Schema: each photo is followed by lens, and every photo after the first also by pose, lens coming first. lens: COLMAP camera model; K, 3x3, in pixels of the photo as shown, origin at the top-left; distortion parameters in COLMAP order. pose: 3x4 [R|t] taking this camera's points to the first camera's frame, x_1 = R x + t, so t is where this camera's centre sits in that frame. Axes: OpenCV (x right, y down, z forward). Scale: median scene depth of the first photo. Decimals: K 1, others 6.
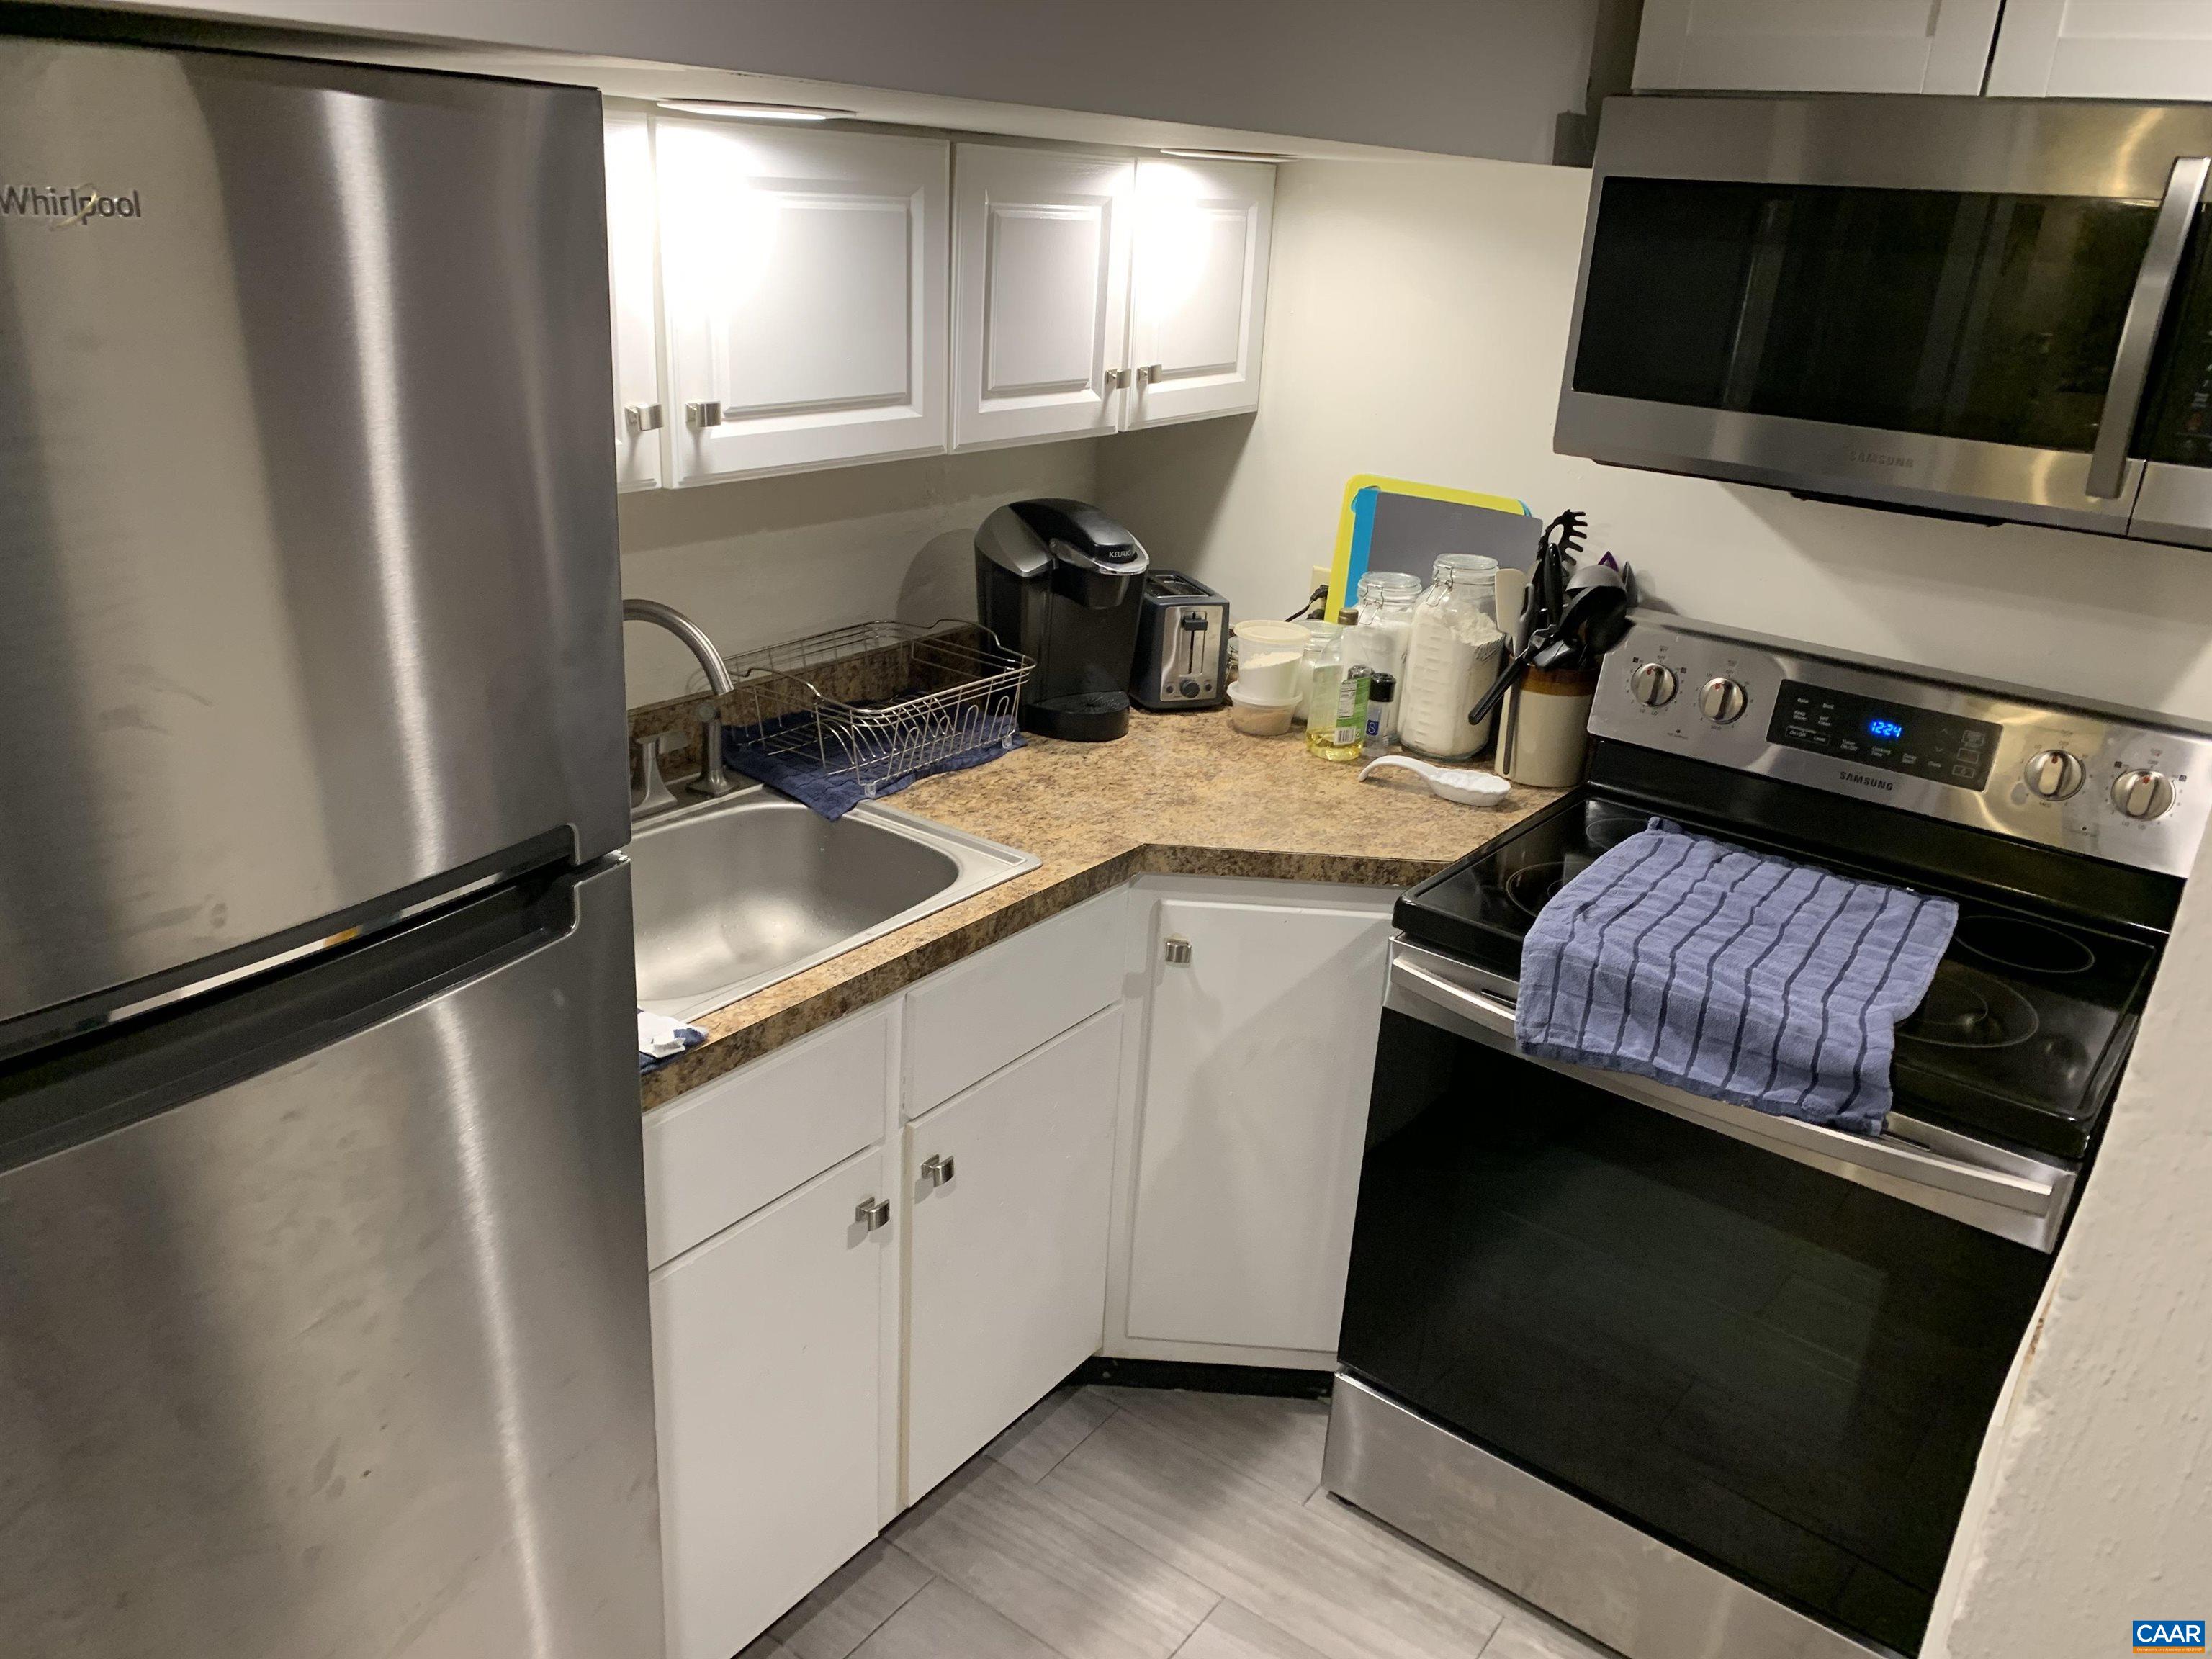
lens RADIAL K [[1672.8, 0, 1052.5], [0, 1672.8, 831.5], [0, 0, 1]] dist [0.002017, -0.005573]
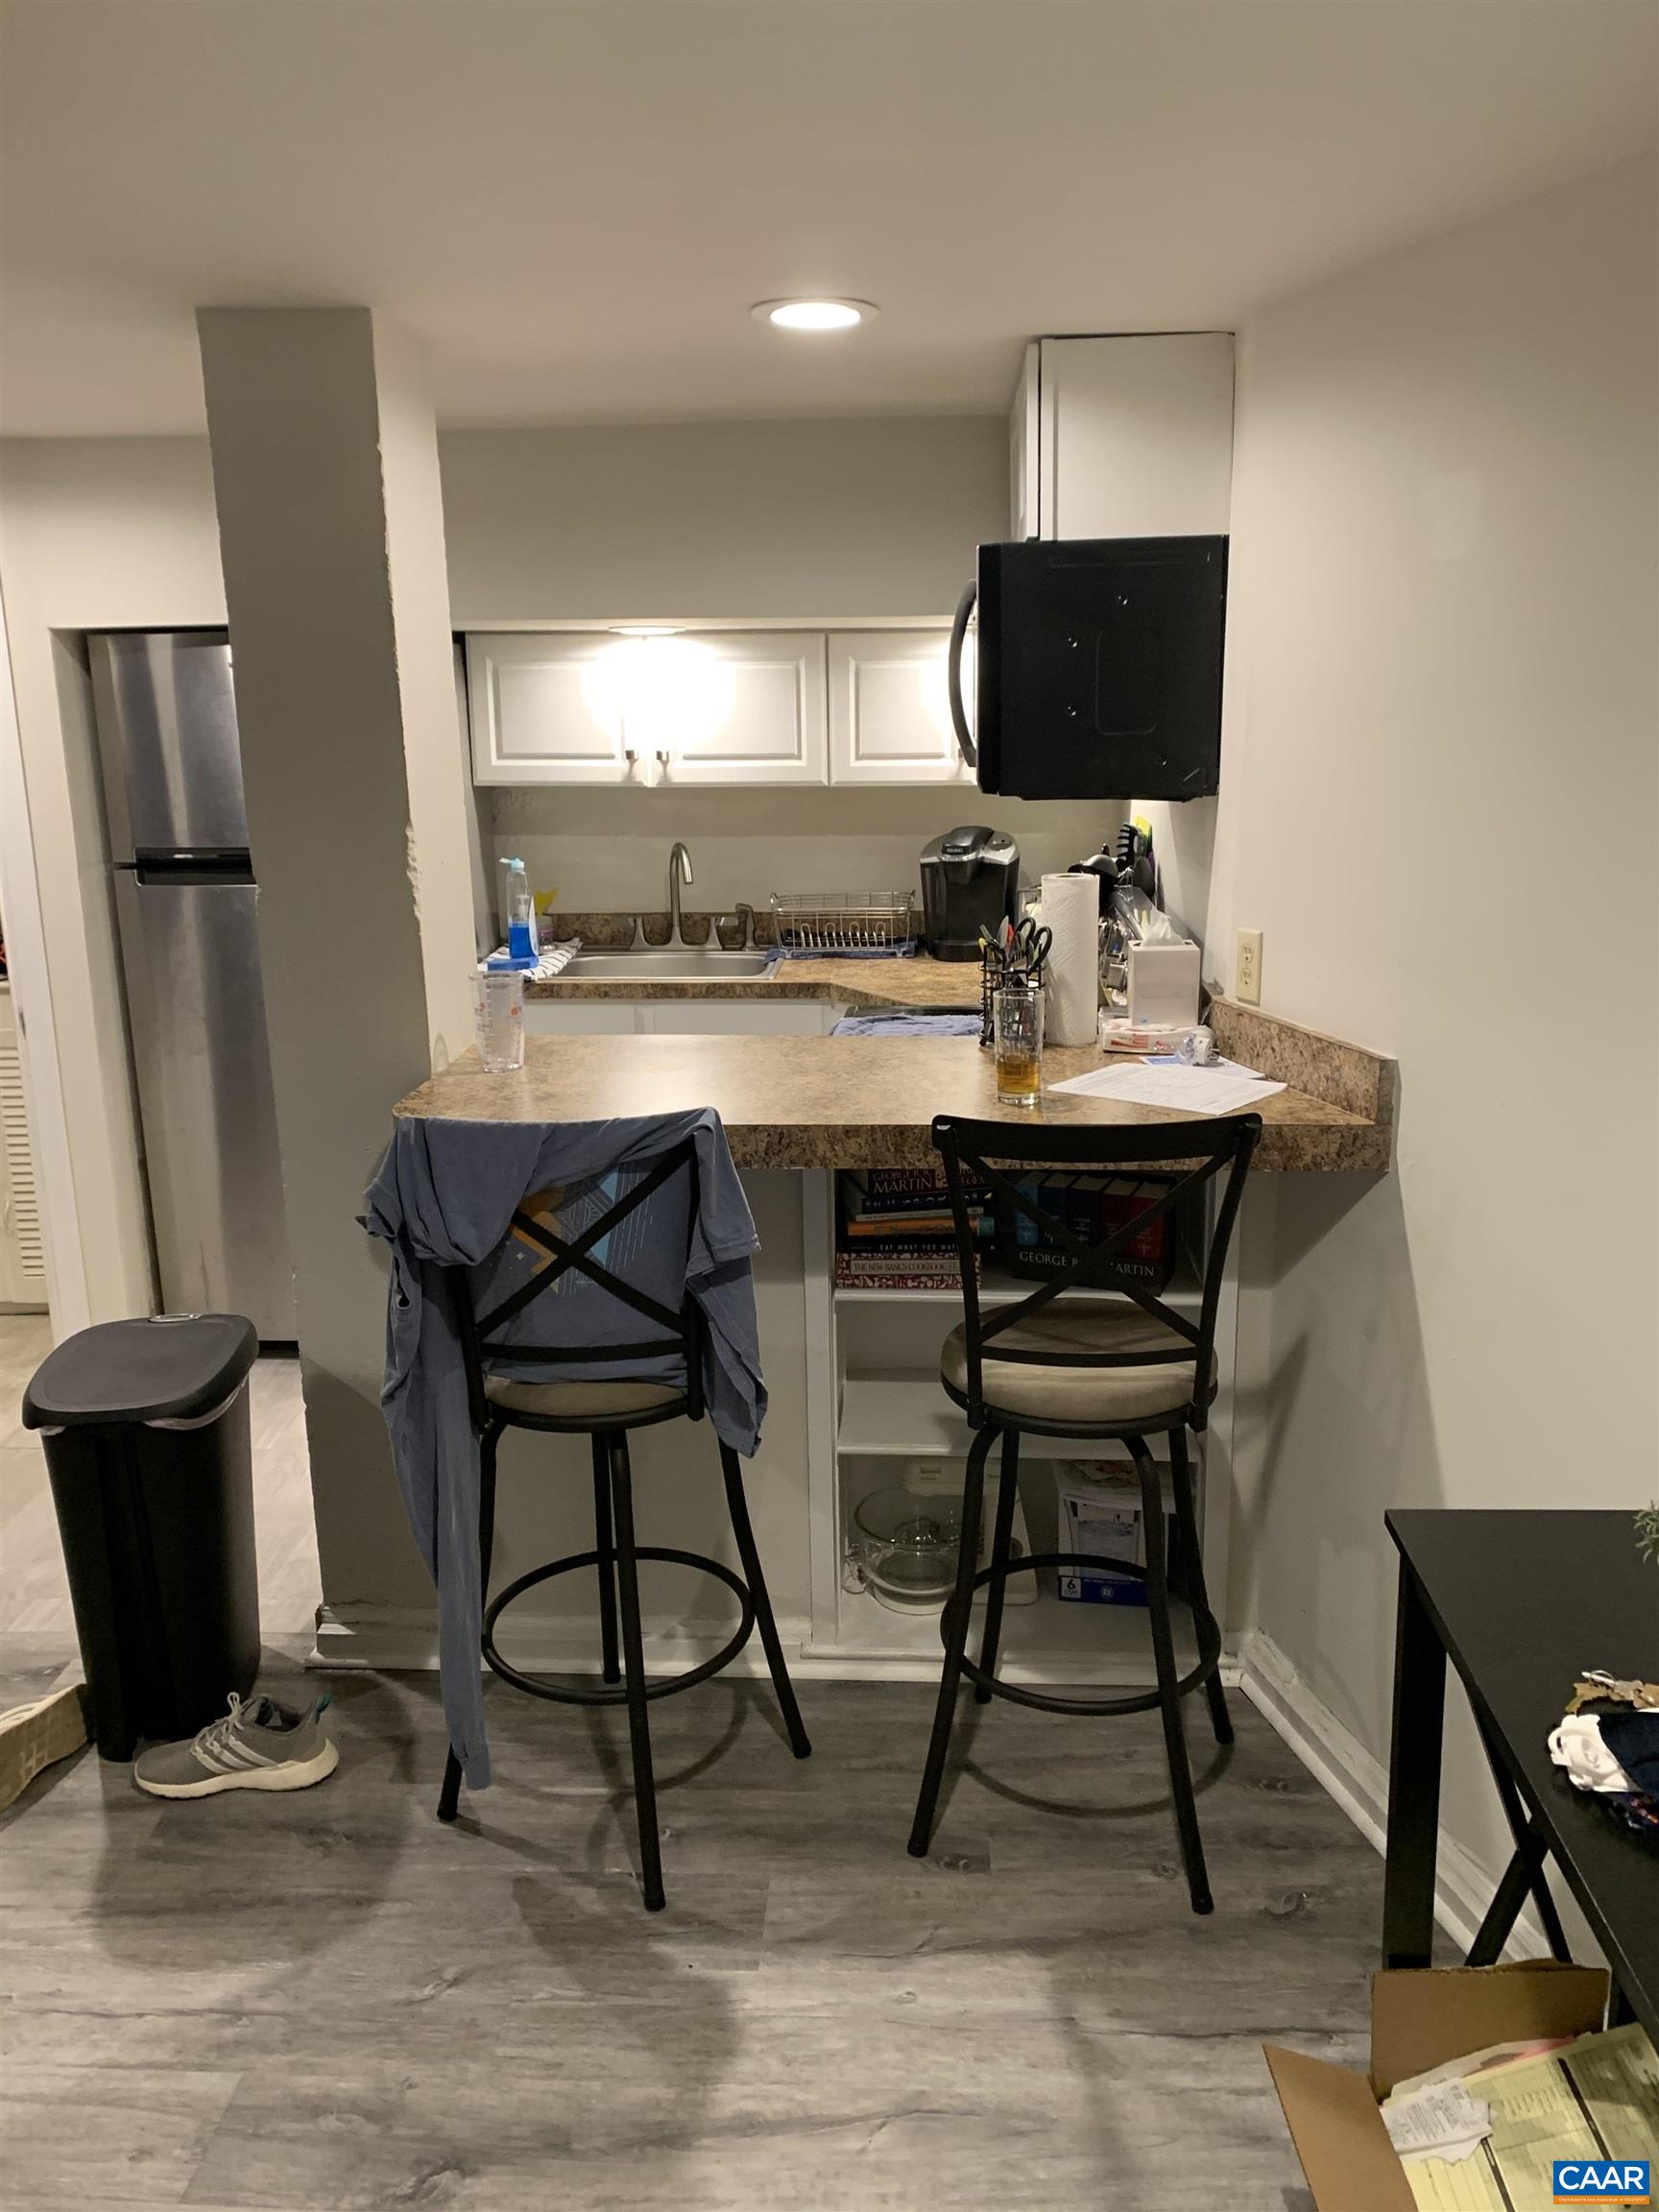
lens RADIAL K [[1701.5, 0, 834.7], [0, 1701.5, 1078.0], [0, 0, 1]] dist [0.012788, -0.001070]
pose [[0.554275, 0.124780, -0.822927, 1.635672], [-0.265725, 0.963488, -0.032884, 0.170280], [0.788777, 0.236899, 0.567195, -0.051280]]
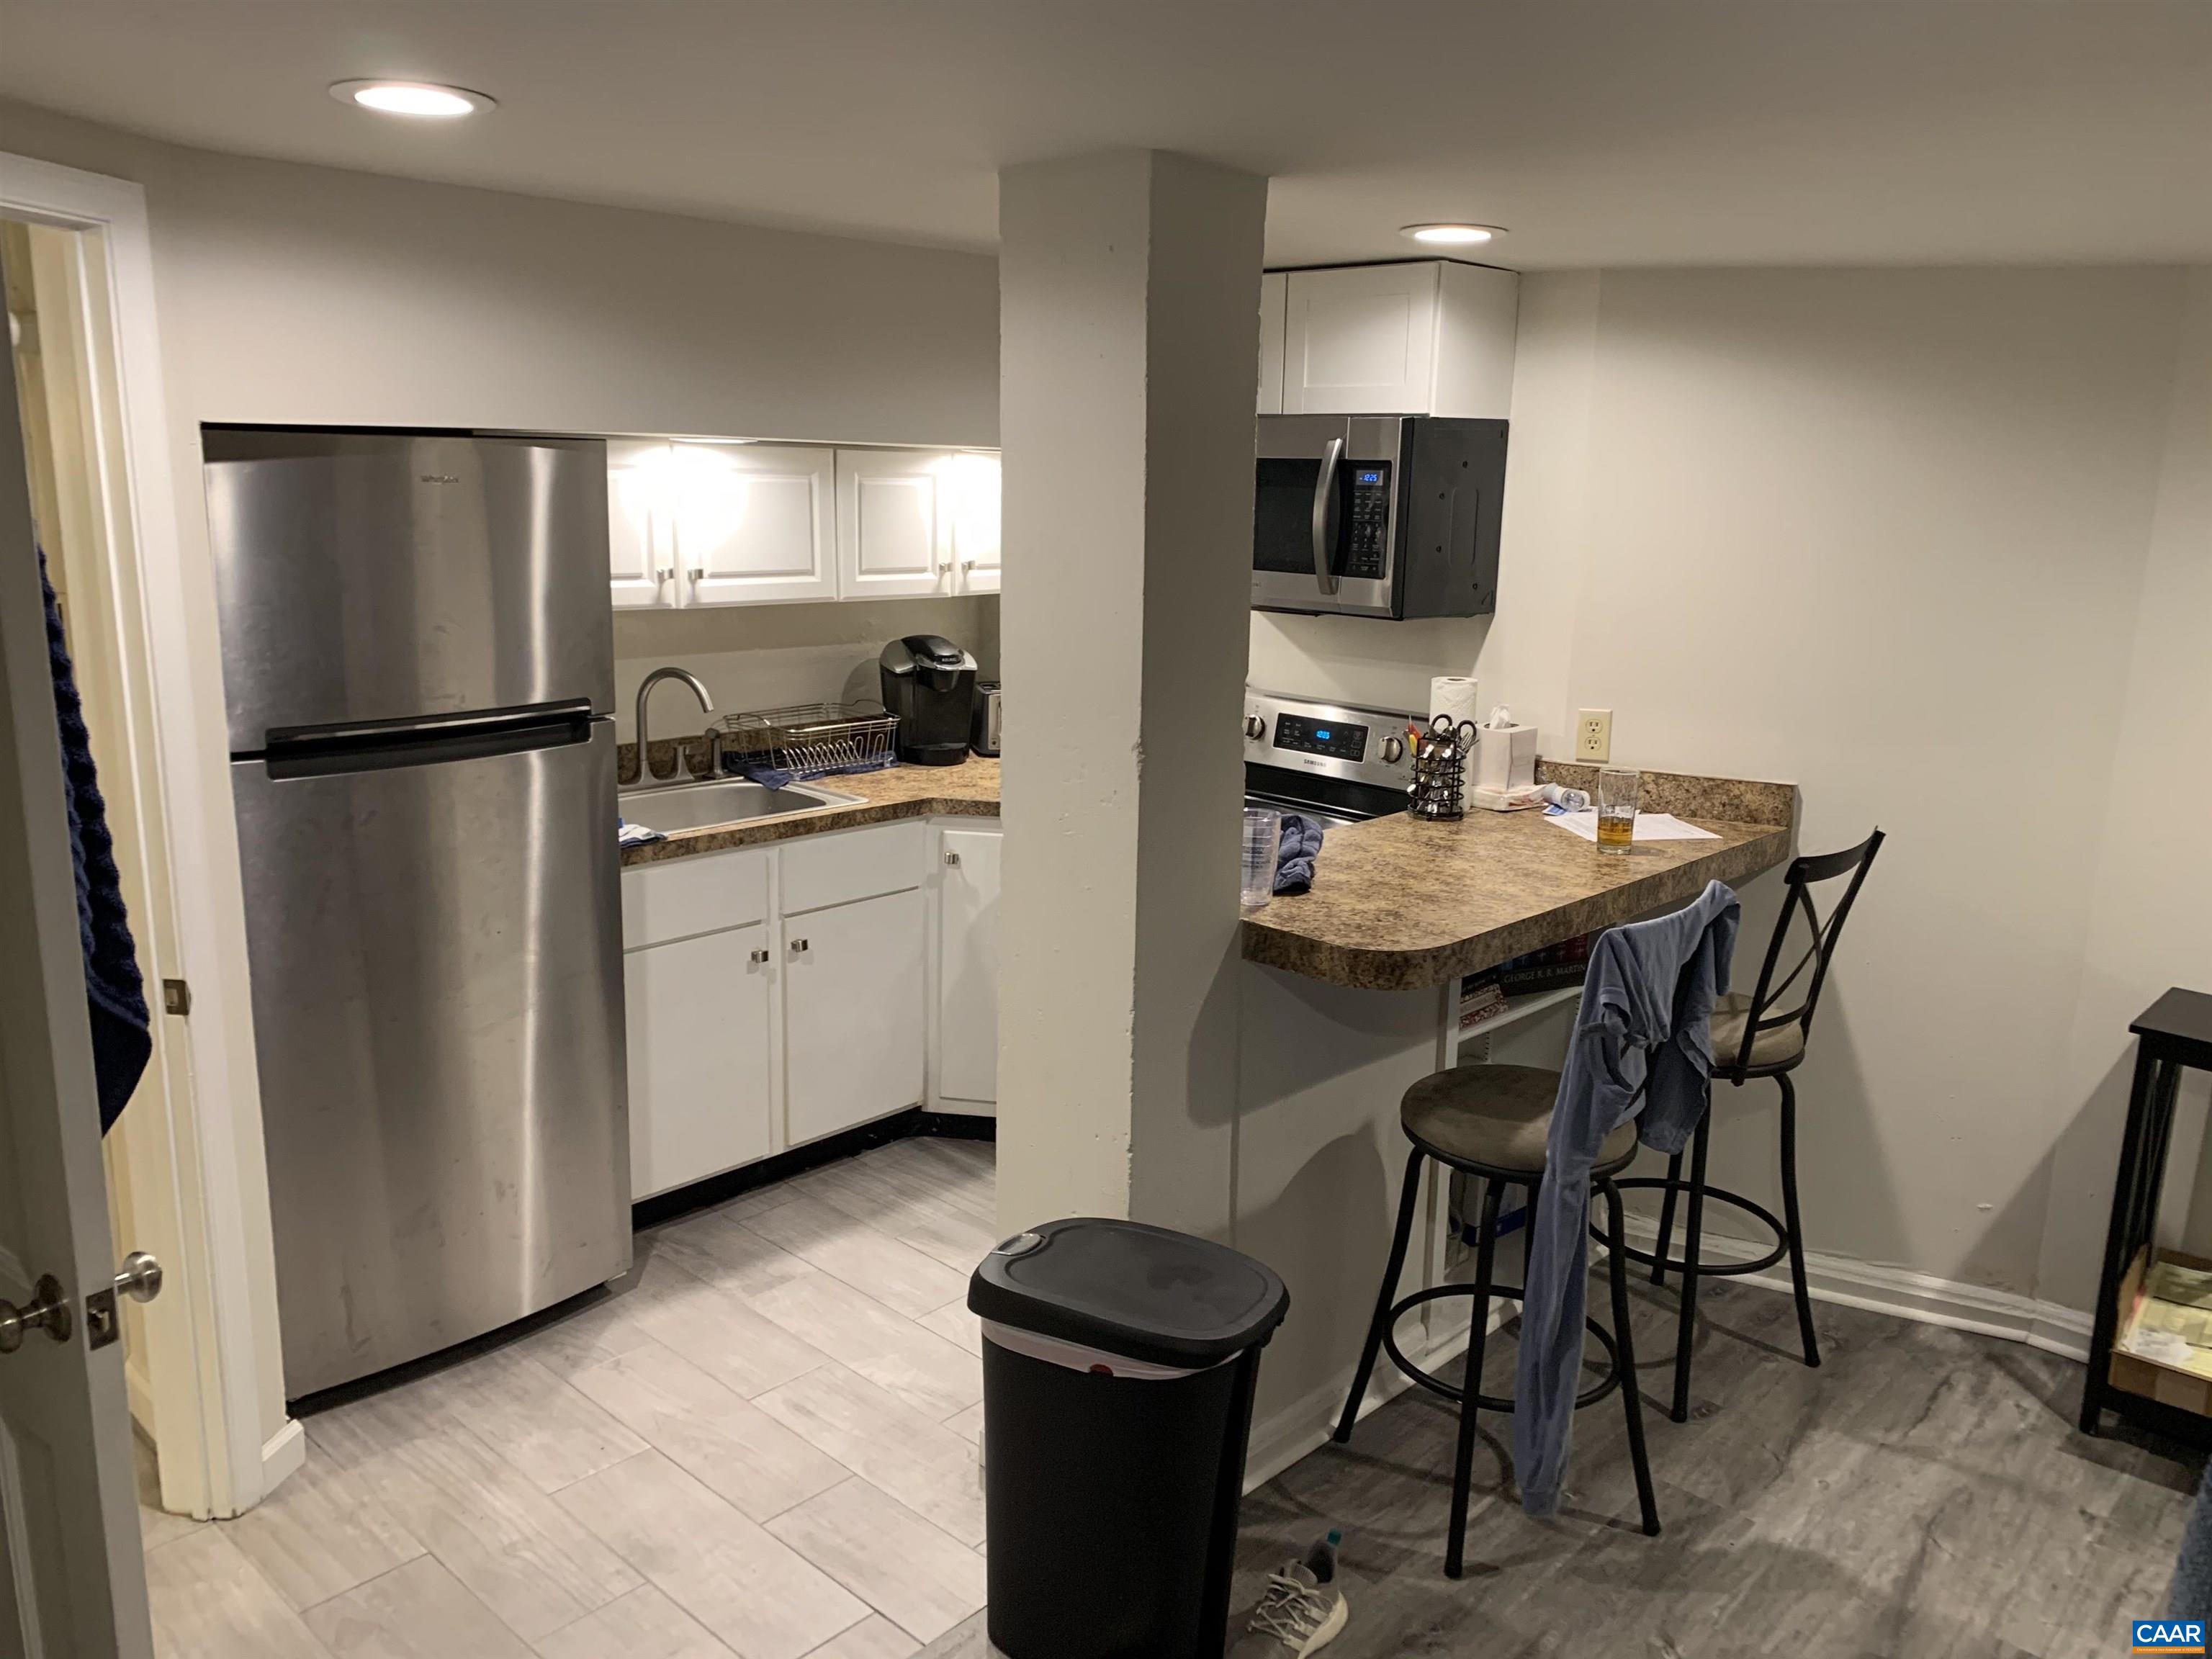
lens RADIAL K [[1701.5, 0, 1106.0], [0, 1701.5, 829.5], [0, 0, 1]] dist [0.012788, -0.001070]
pose [[0.994074, -0.003779, -0.108639, 0.460314], [-0.013786, 0.986944, -0.160475, 0.348139], [0.107827, 0.161021, 0.981043, -0.861753]]
